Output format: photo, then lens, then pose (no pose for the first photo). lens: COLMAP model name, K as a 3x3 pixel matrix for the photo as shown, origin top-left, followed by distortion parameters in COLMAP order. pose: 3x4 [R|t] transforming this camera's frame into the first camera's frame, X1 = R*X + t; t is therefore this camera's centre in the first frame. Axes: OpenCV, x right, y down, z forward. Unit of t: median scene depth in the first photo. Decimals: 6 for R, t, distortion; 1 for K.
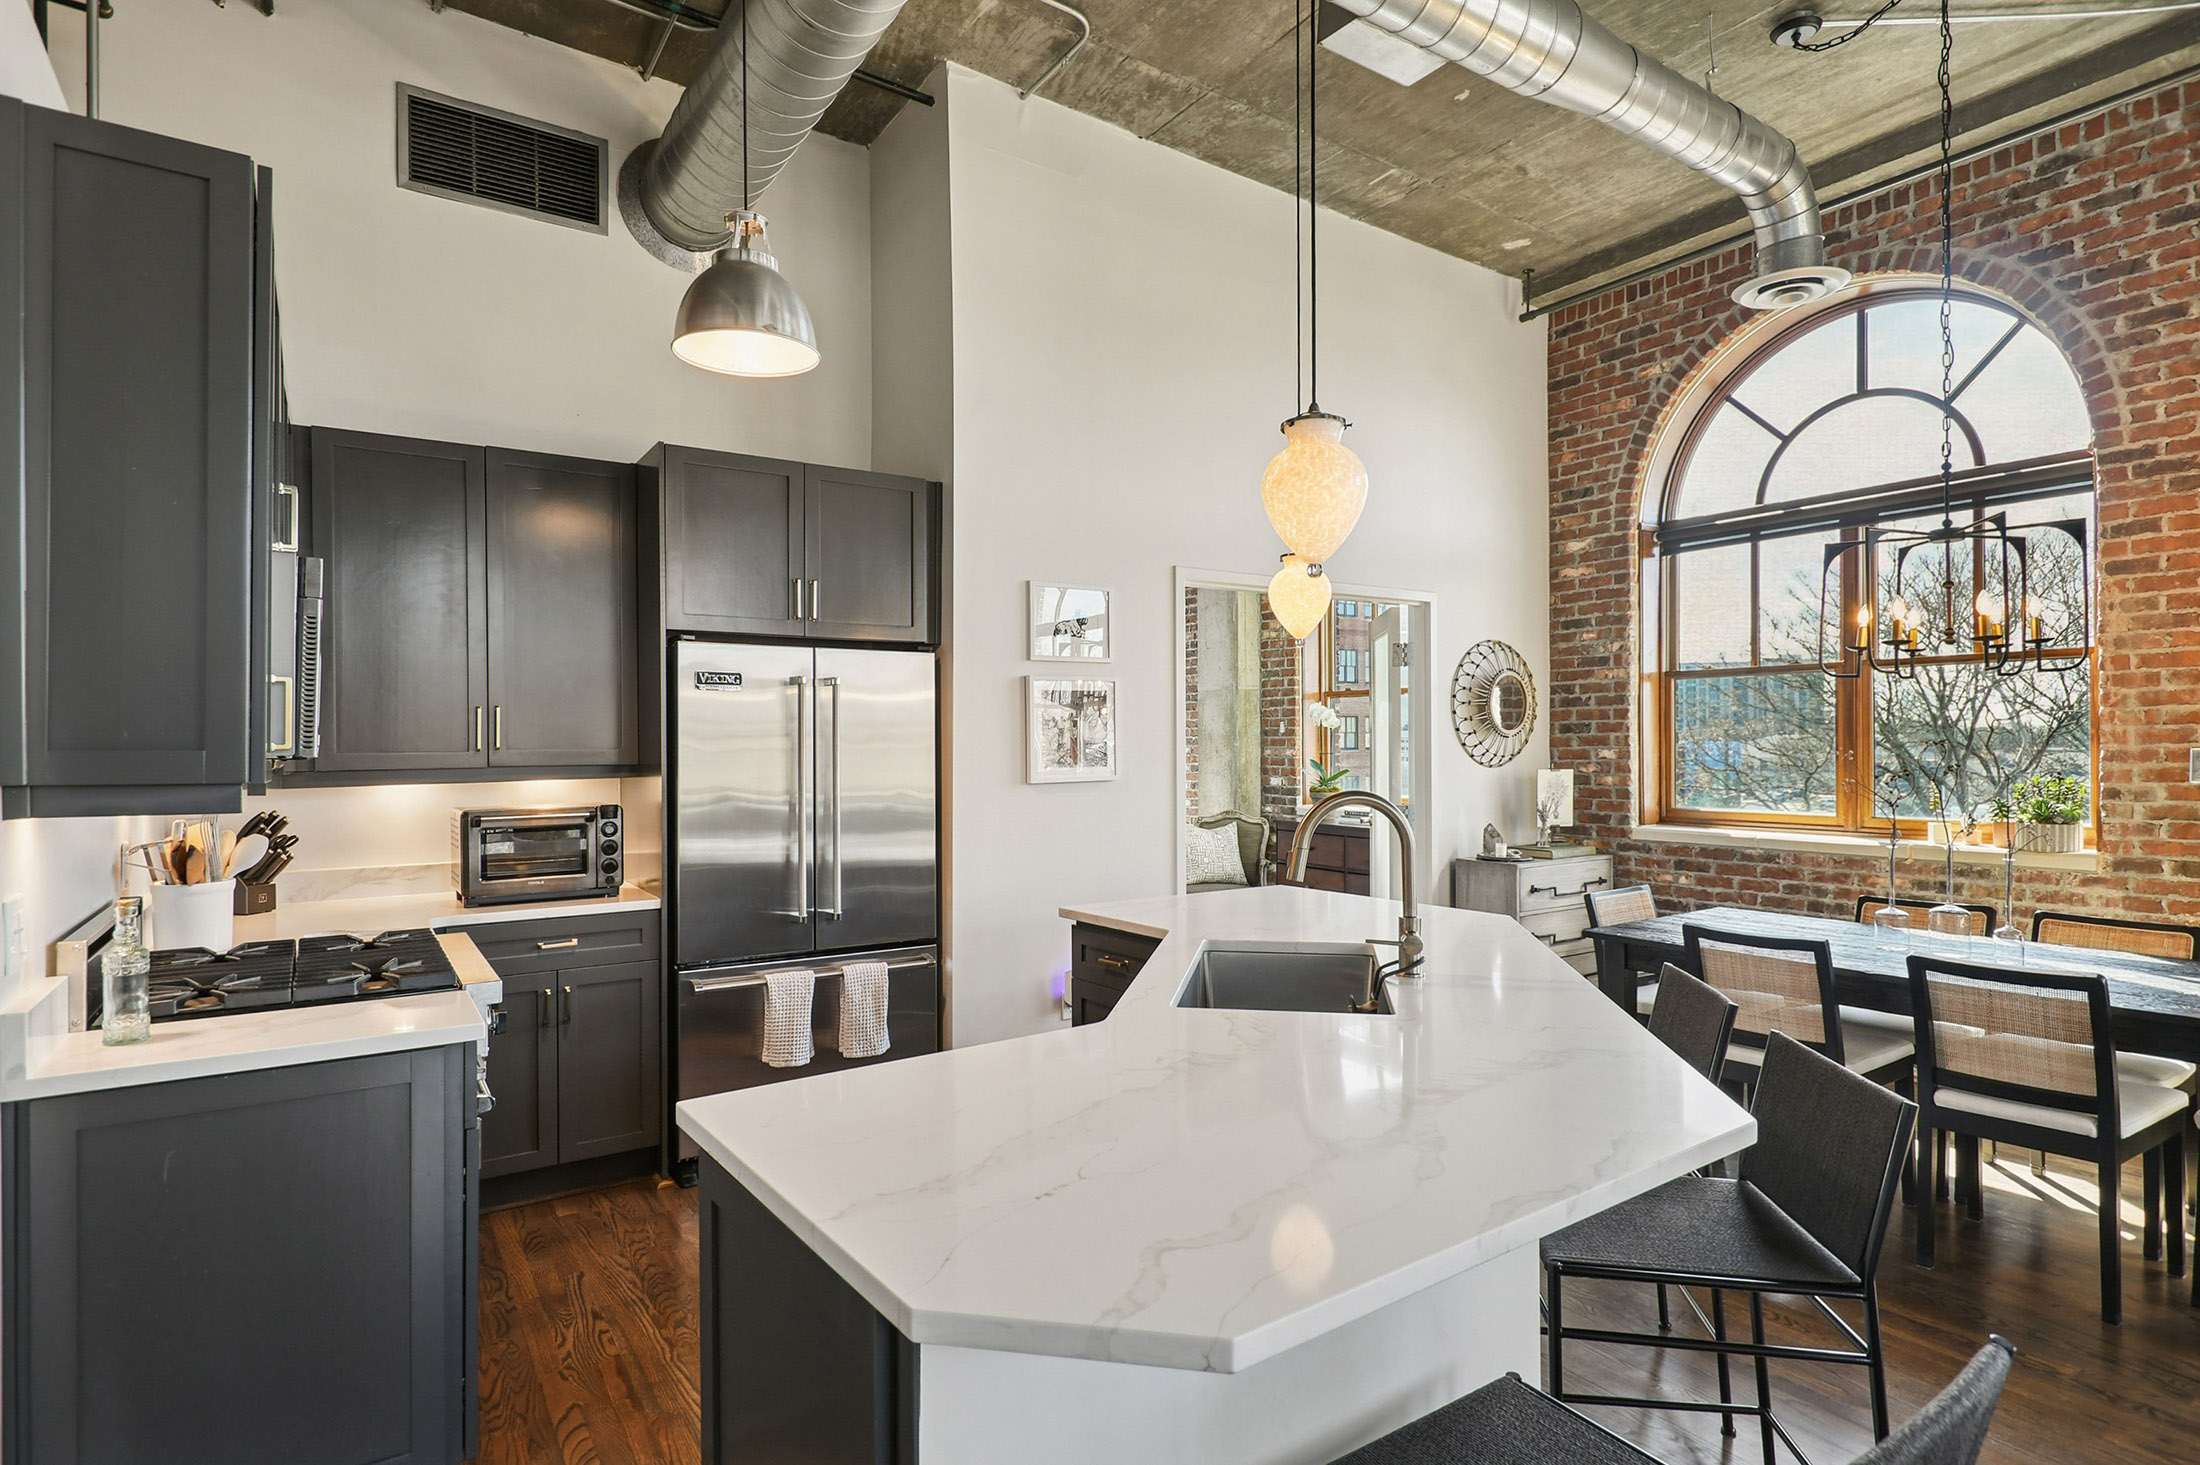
lens RADIAL K [[1145.0, 0, 1102.7], [0, 1145.0, 747.7], [0, 0, 1]] dist [0.012642, -0.008100]
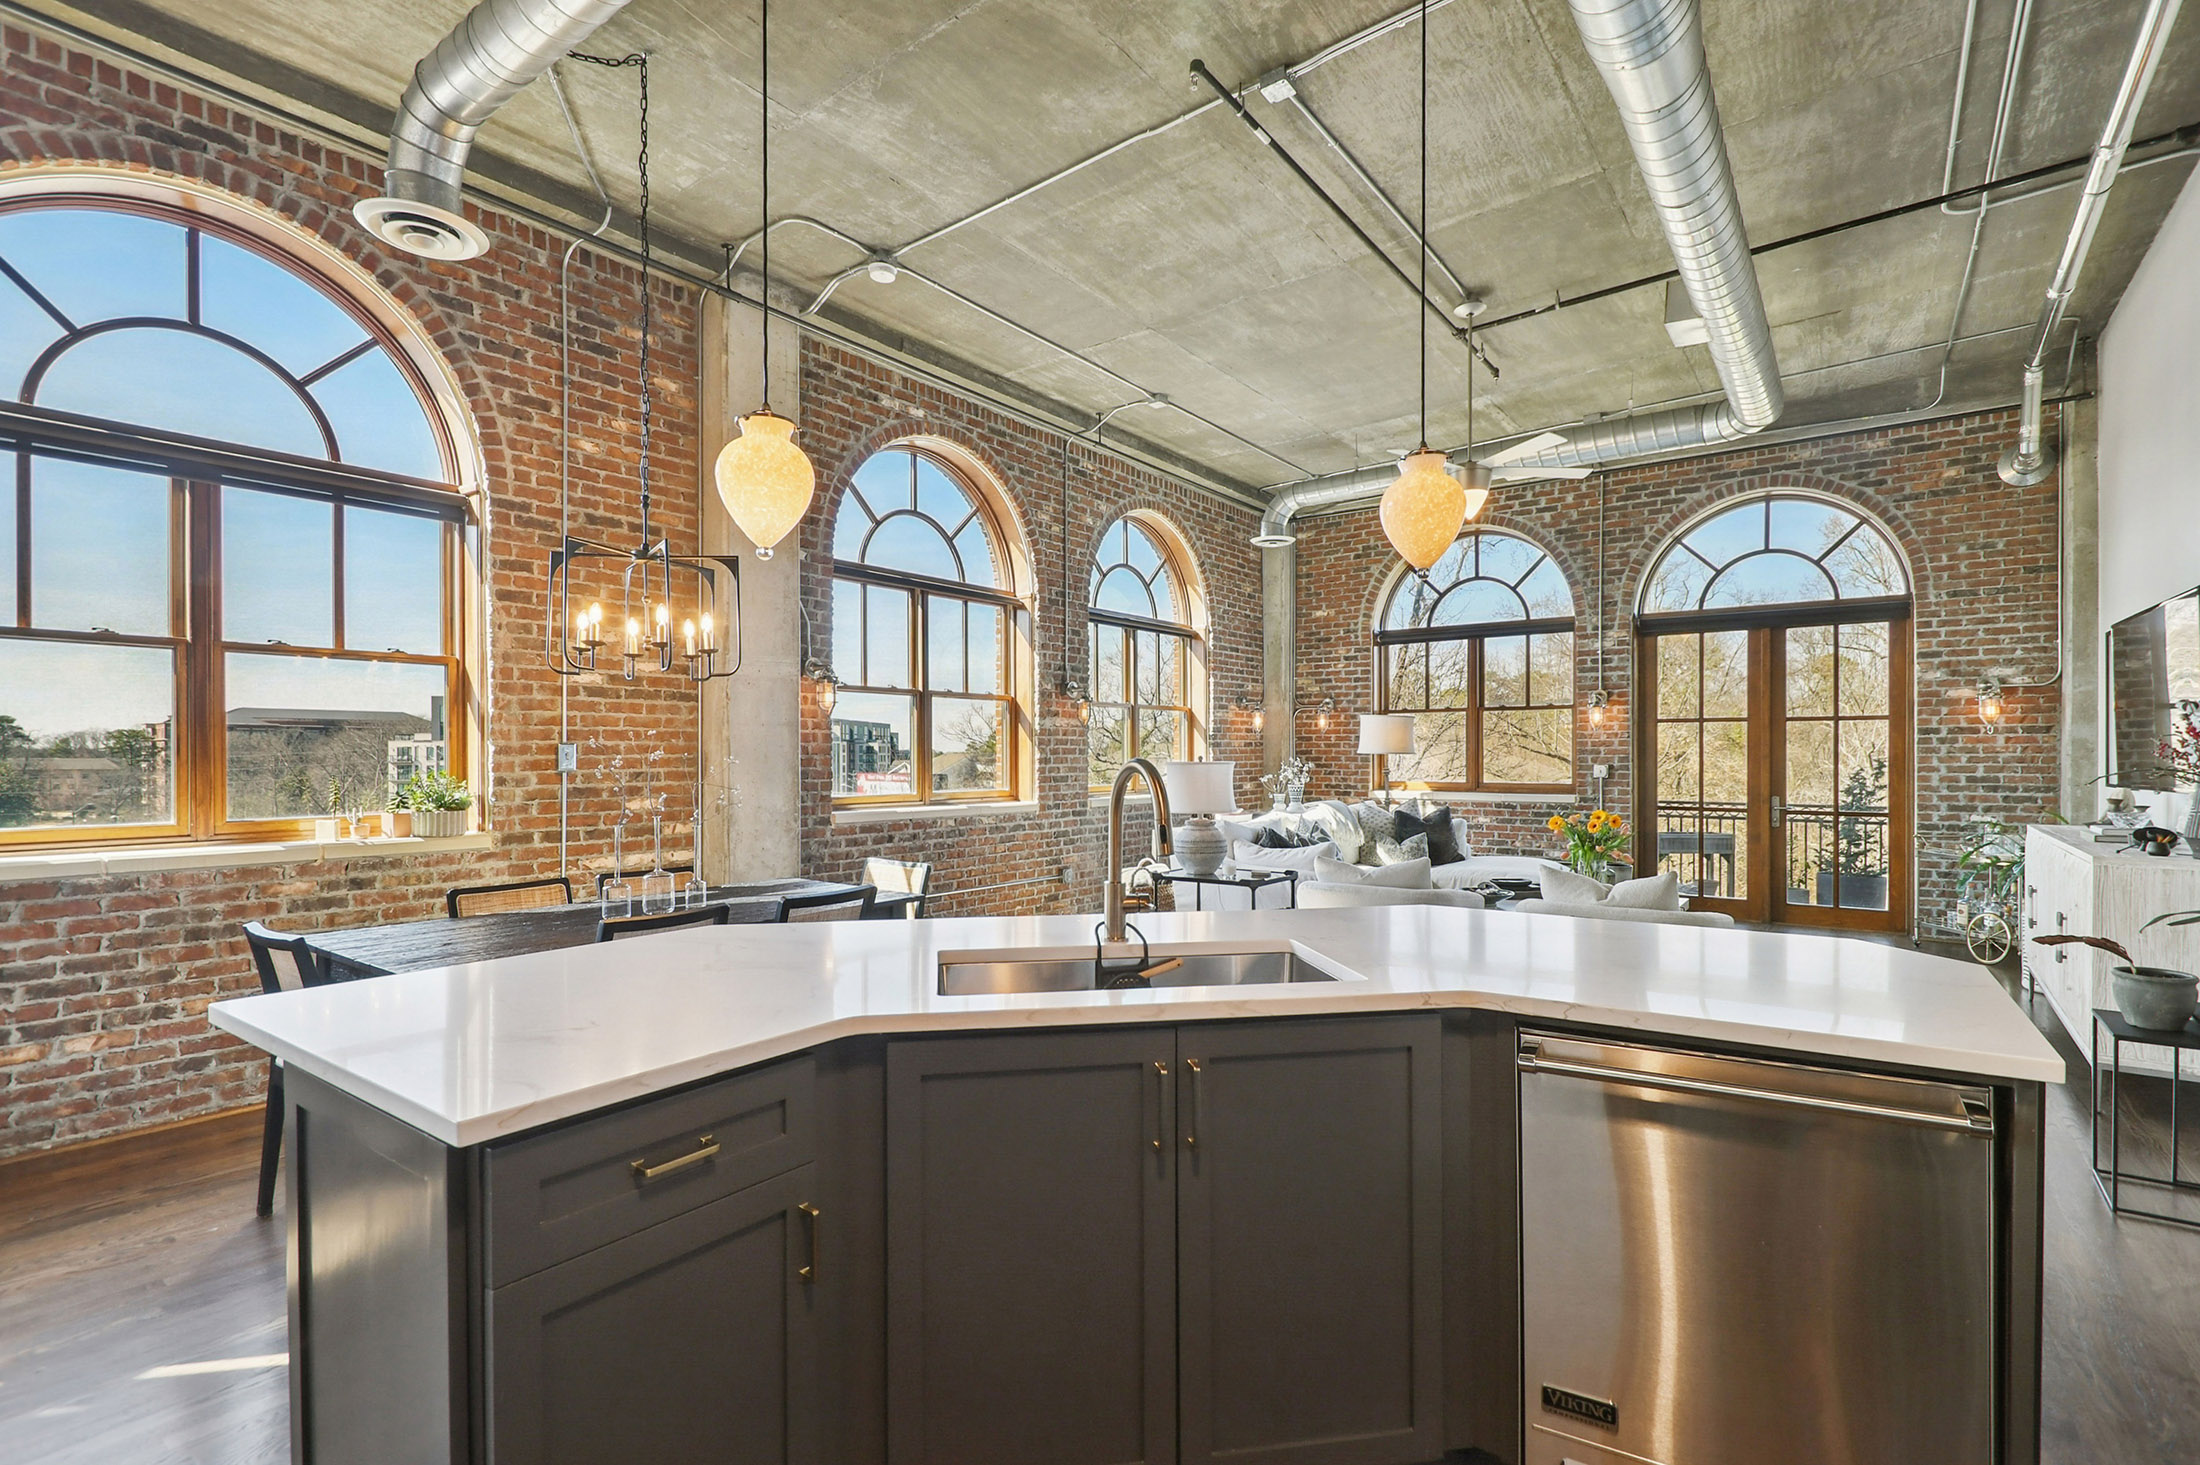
lens RADIAL K [[1011.1, 0, 1099.4], [0, 1011.1, 756.8], [0, 0, 1]] dist [0.013371, -0.006568]
pose [[-0.327305, 0.005436, 0.944903, -0.318602], [0.005039, 0.999979, -0.004008, 0.020571], [-0.944905, 0.003450, -0.327326, 0.724186]]
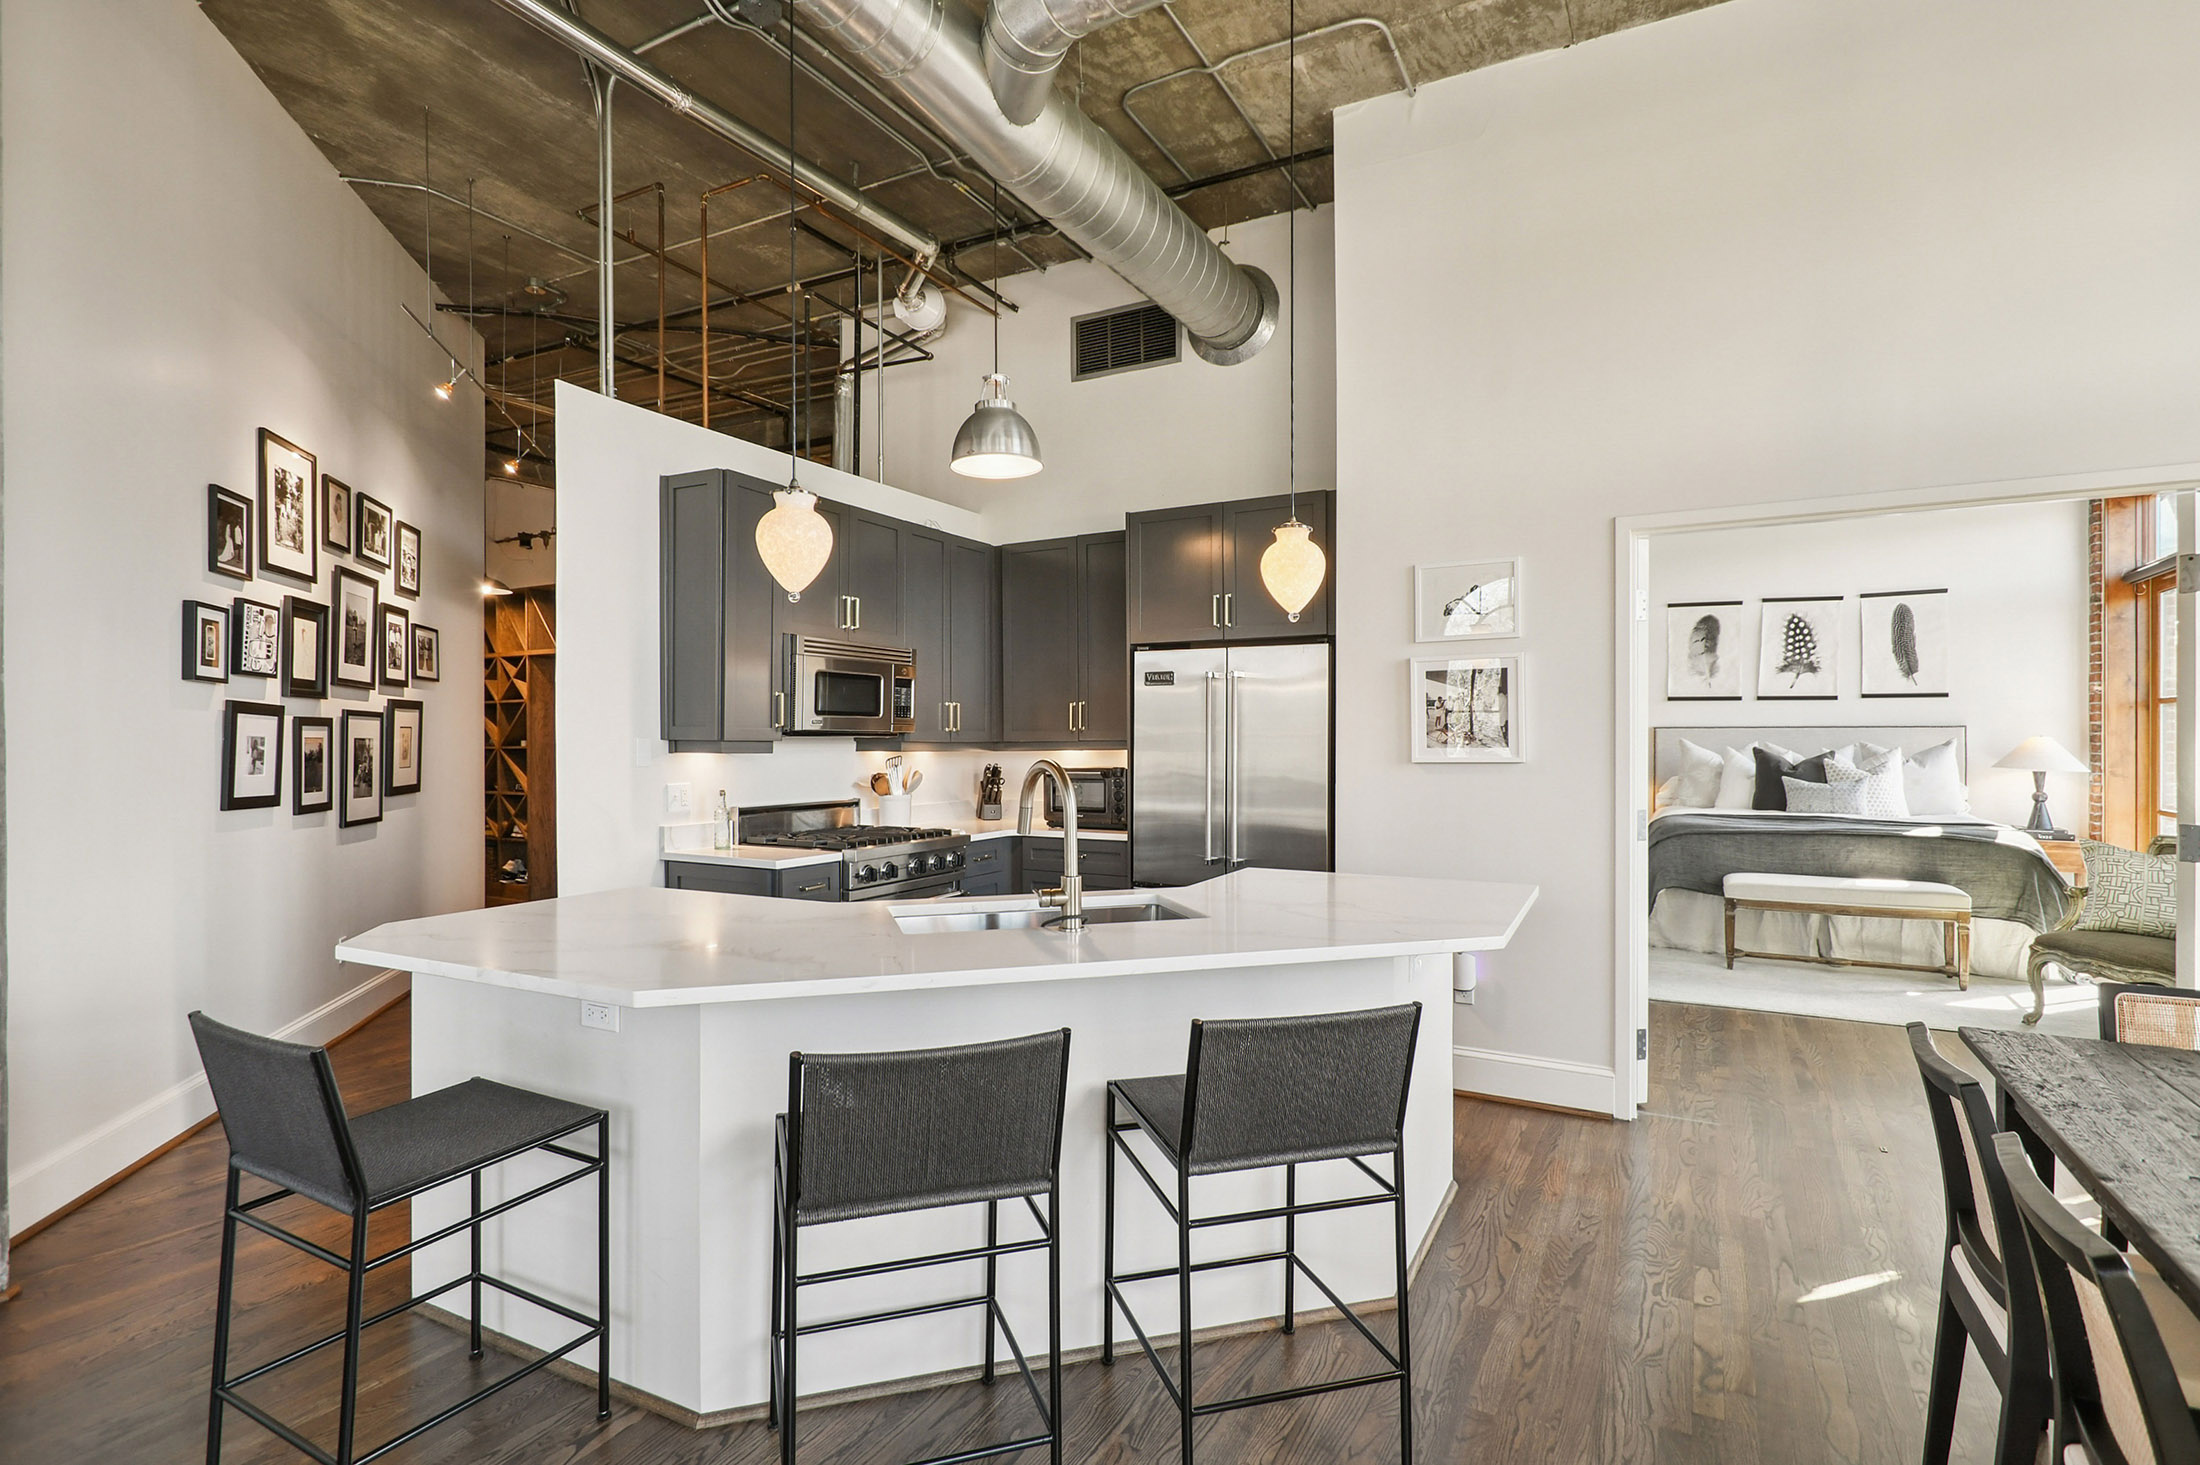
lens RADIAL K [[1063.4, 0, 1091.2], [0, 1063.4, 739.6], [0, 0, 1]] dist [0.000499, -0.001334]
pose [[0.448118, 0.006880, -0.893948, 0.652450], [-0.003761, 0.999976, 0.005810, 0.005795], [0.893967, 0.000759, 0.448133, 0.311092]]
